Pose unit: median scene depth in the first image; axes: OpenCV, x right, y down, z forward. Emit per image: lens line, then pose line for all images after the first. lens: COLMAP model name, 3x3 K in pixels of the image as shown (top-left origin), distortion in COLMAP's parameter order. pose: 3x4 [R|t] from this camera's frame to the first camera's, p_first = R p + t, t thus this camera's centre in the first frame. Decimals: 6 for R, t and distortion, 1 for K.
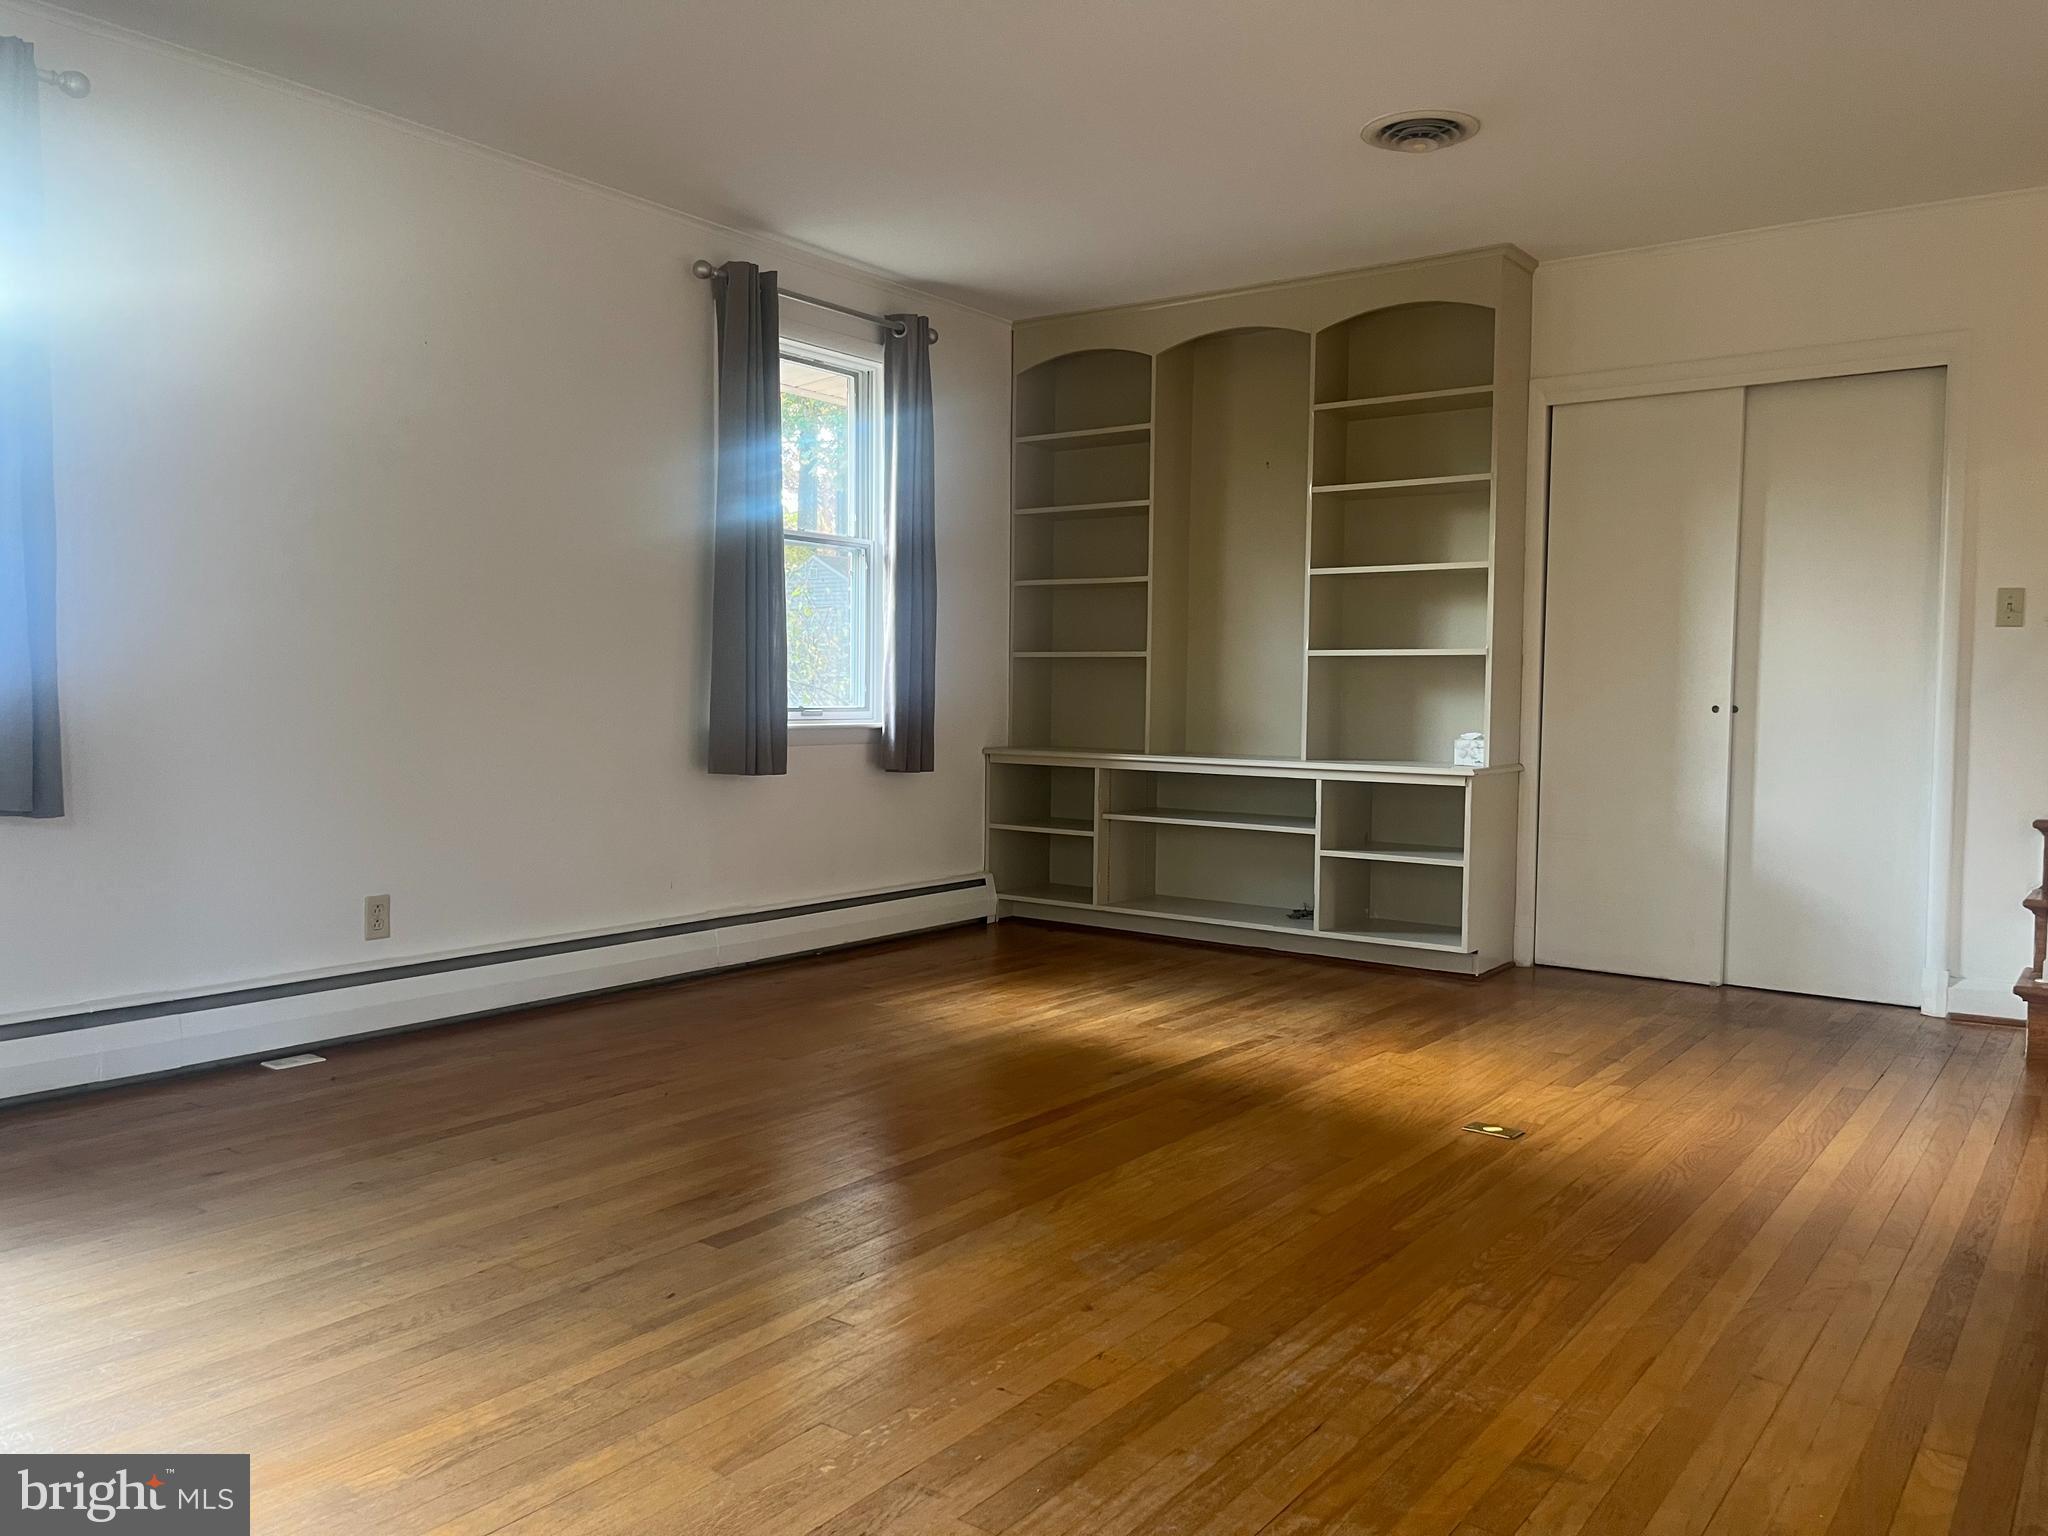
lens RADIAL K [[1553.4, 0, 1026.8], [0, 1553.4, 760.8], [0, 0, 1]] dist [0.064513, -0.098664]
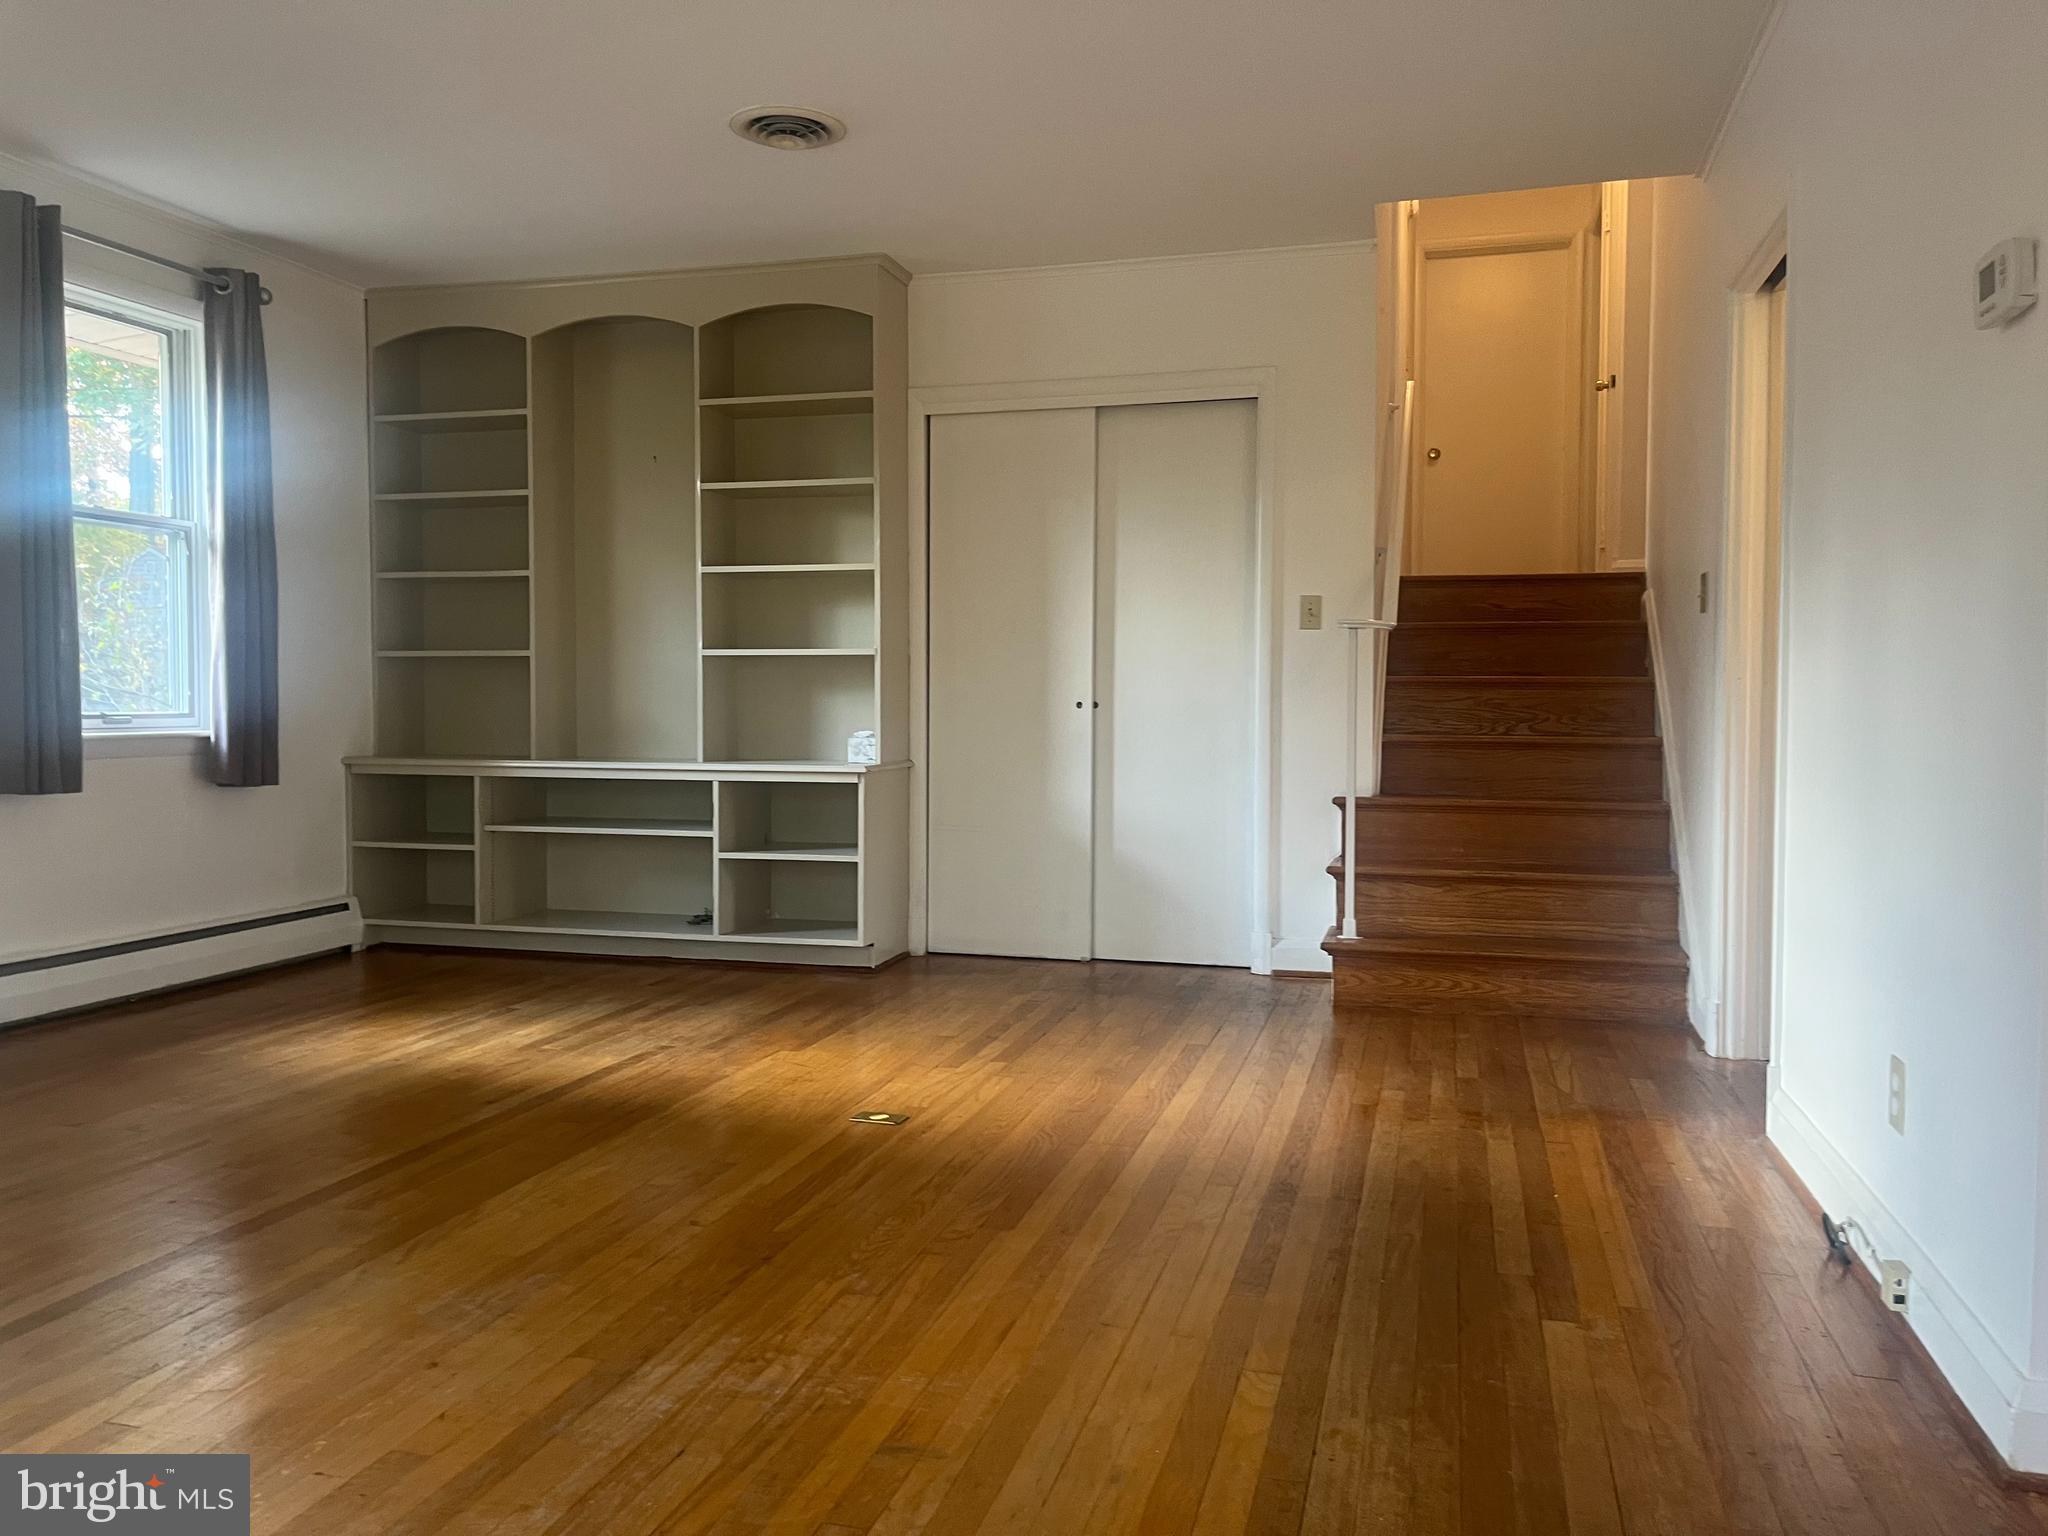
lens RADIAL K [[1553.4, 0, 1026.8], [0, 1553.4, 760.8], [0, 0, 1]] dist [0.064513, -0.098664]
pose [[0.933134, -0.023808, 0.358739, 0.021151], [0.025527, 0.999674, -0.000054, 0.004905], [-0.358621, 0.009208, 0.933438, 0.013619]]
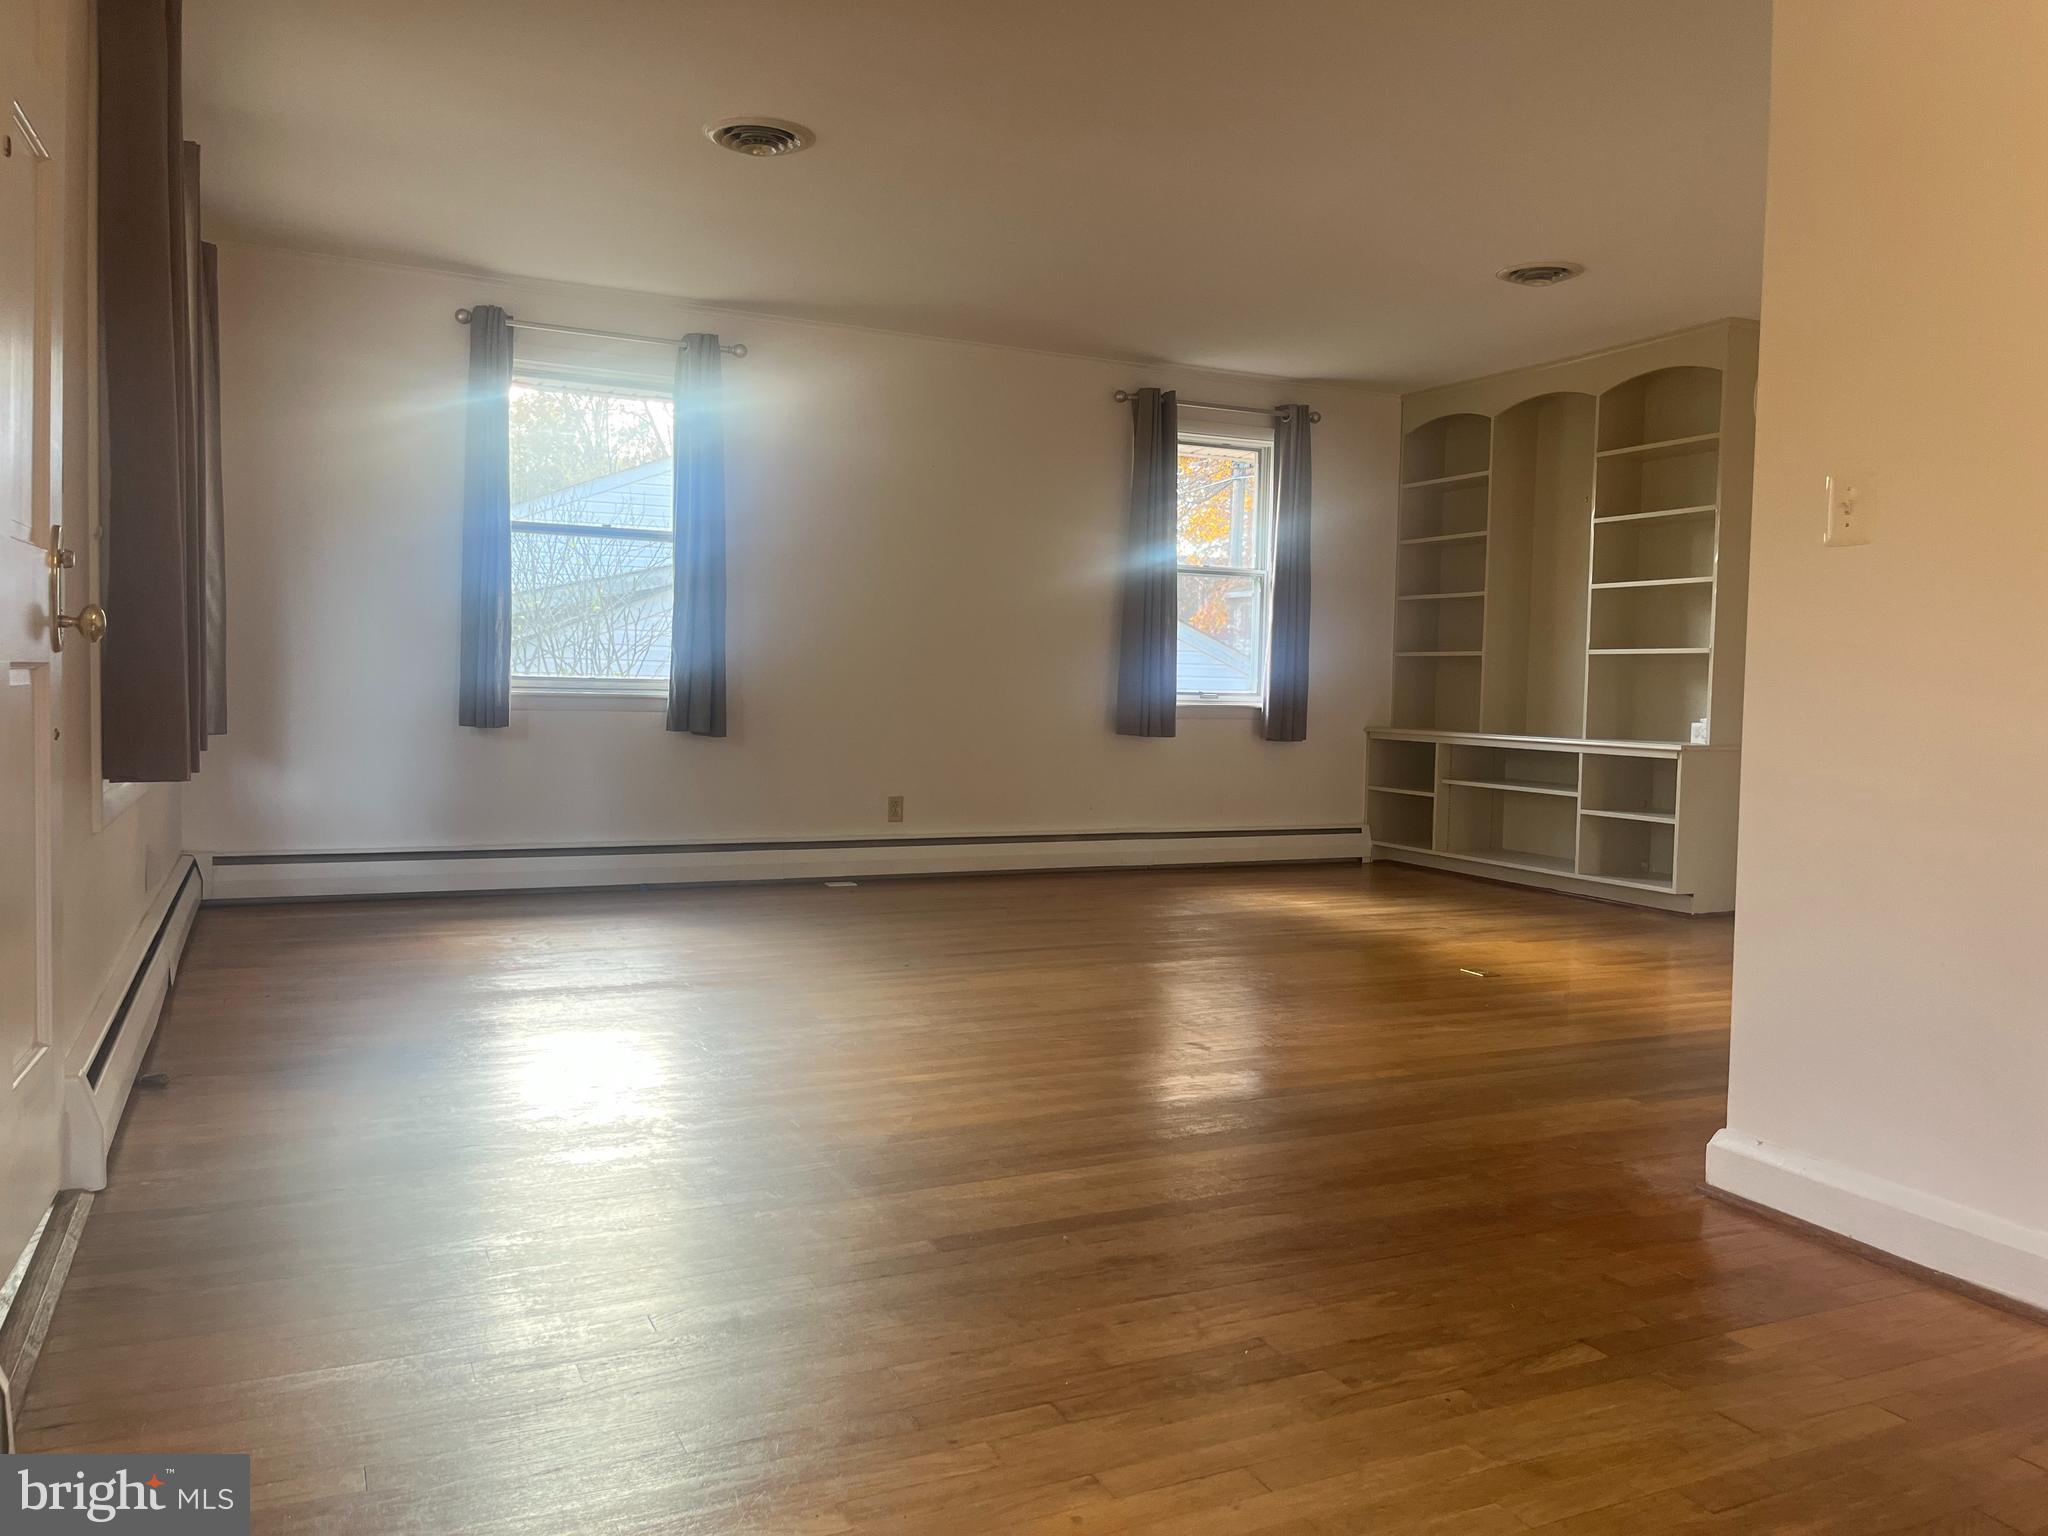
lens RADIAL K [[1553.4, 0, 1026.8], [0, 1553.4, 760.8], [0, 0, 1]] dist [0.064513, -0.098664]
pose [[0.881905, 0.030721, -0.470426, 0.433614], [-0.033092, 0.999447, 0.003231, 0.032563], [0.470265, 0.012717, 0.882434, -0.357765]]
